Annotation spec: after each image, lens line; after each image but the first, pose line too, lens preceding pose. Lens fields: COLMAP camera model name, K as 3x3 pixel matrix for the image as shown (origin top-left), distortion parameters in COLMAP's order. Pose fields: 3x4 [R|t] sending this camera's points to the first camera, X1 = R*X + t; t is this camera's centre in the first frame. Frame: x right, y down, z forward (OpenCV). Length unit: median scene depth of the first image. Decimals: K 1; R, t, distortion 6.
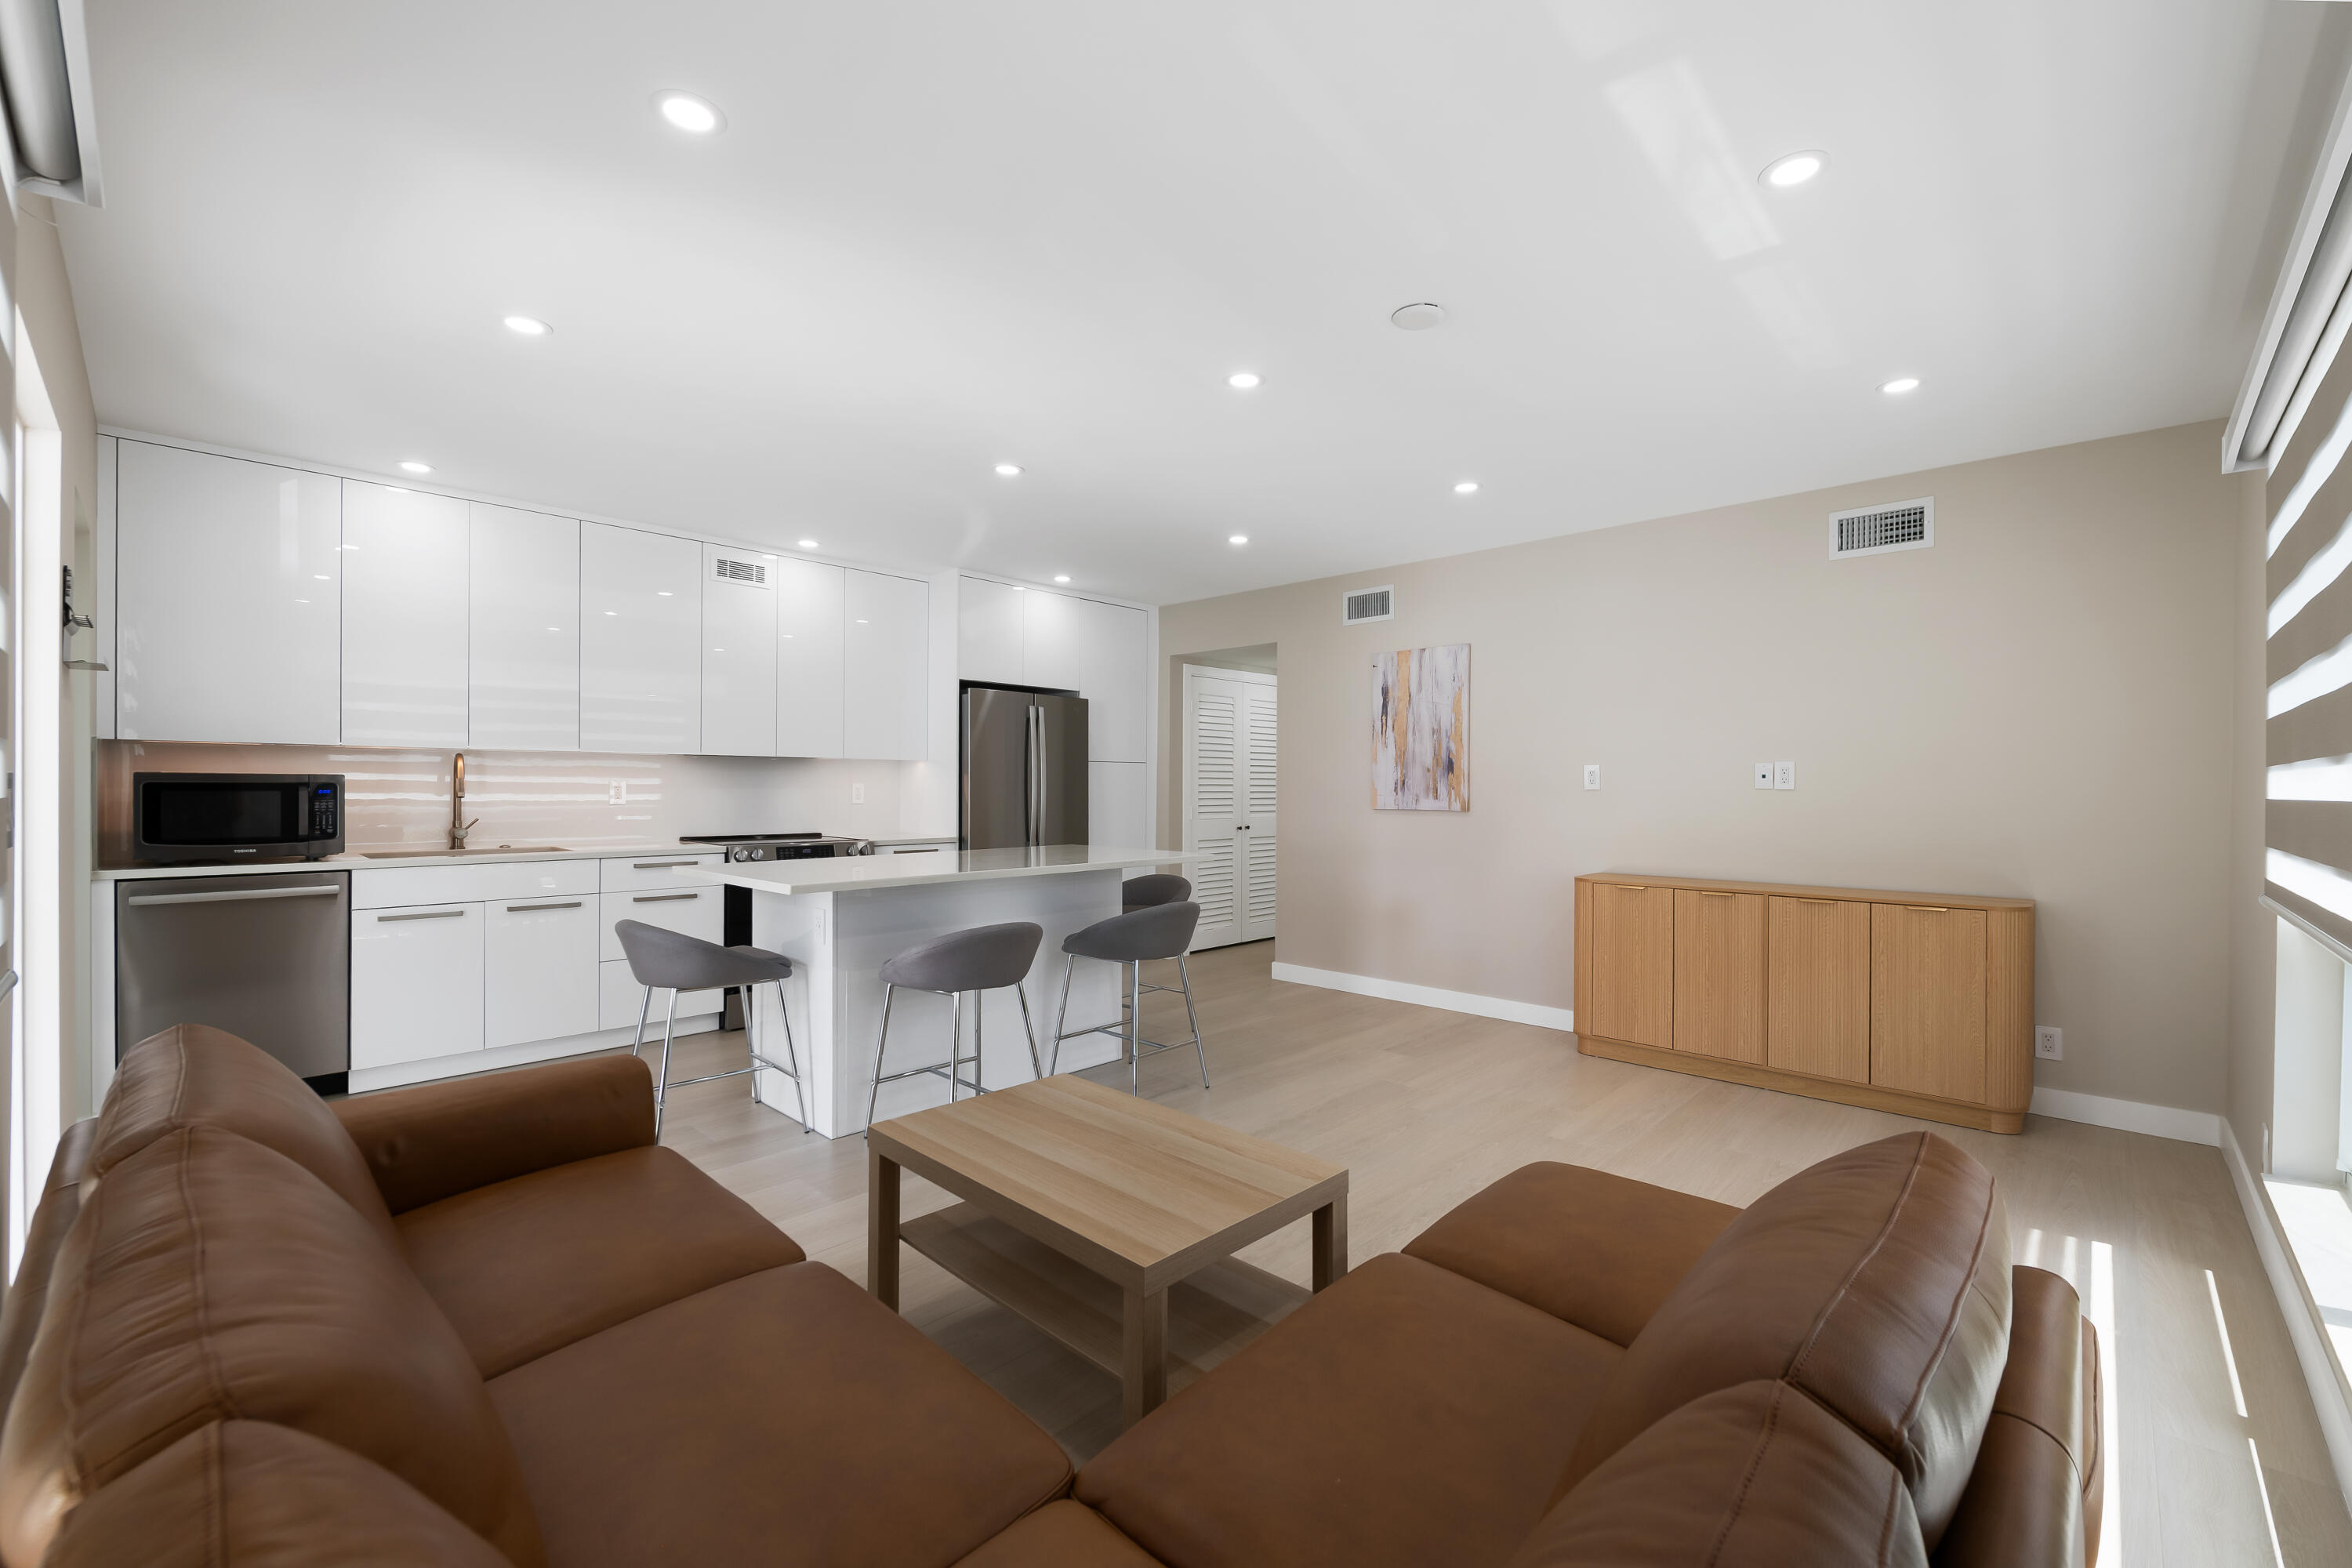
lens RADIAL K [[957.5, 0, 1187.1], [0, 957.5, 789.0], [0, 0, 1]] dist [-0.002433, -0.000452]
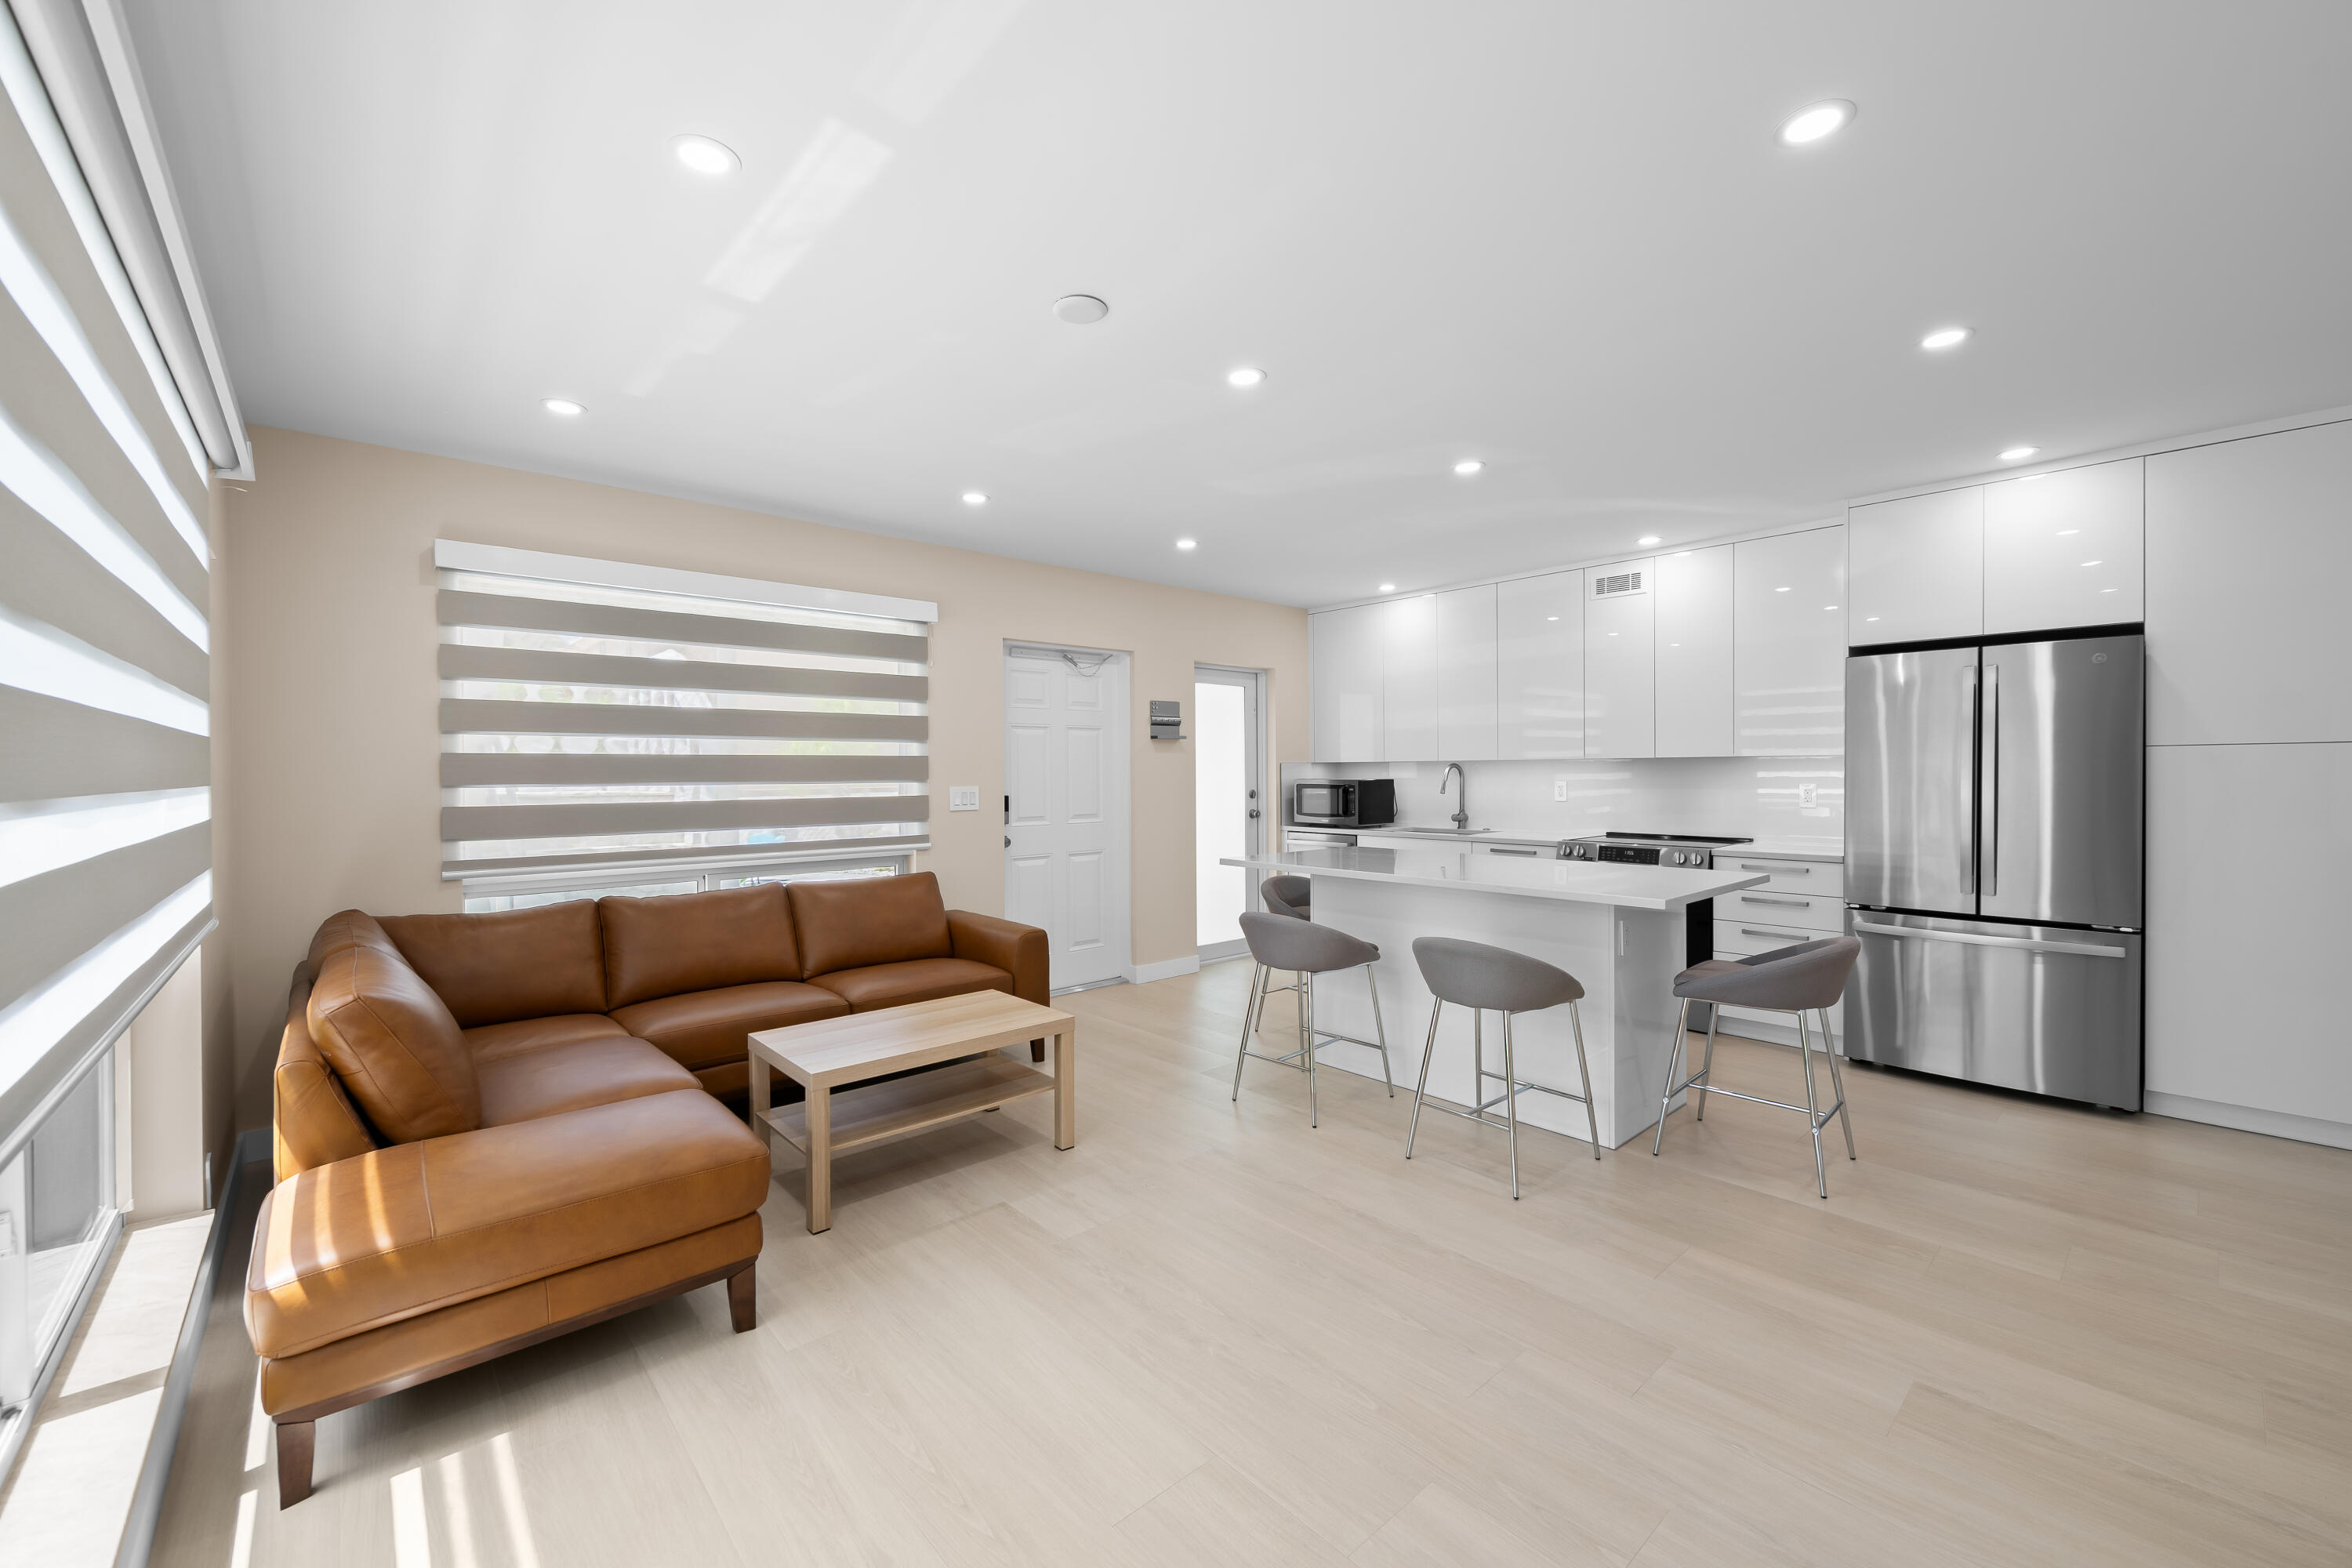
lens RADIAL K [[938.3, 0, 1192.8], [0, 938.3, 779.0], [0, 0, 1]] dist [0.001464, -0.004023]
pose [[-0.075006, 0.005667, -0.997167, 0.576841], [-0.000205, 0.999984, 0.005698, -0.017639], [0.997183, 0.000632, -0.075004, 0.586131]]
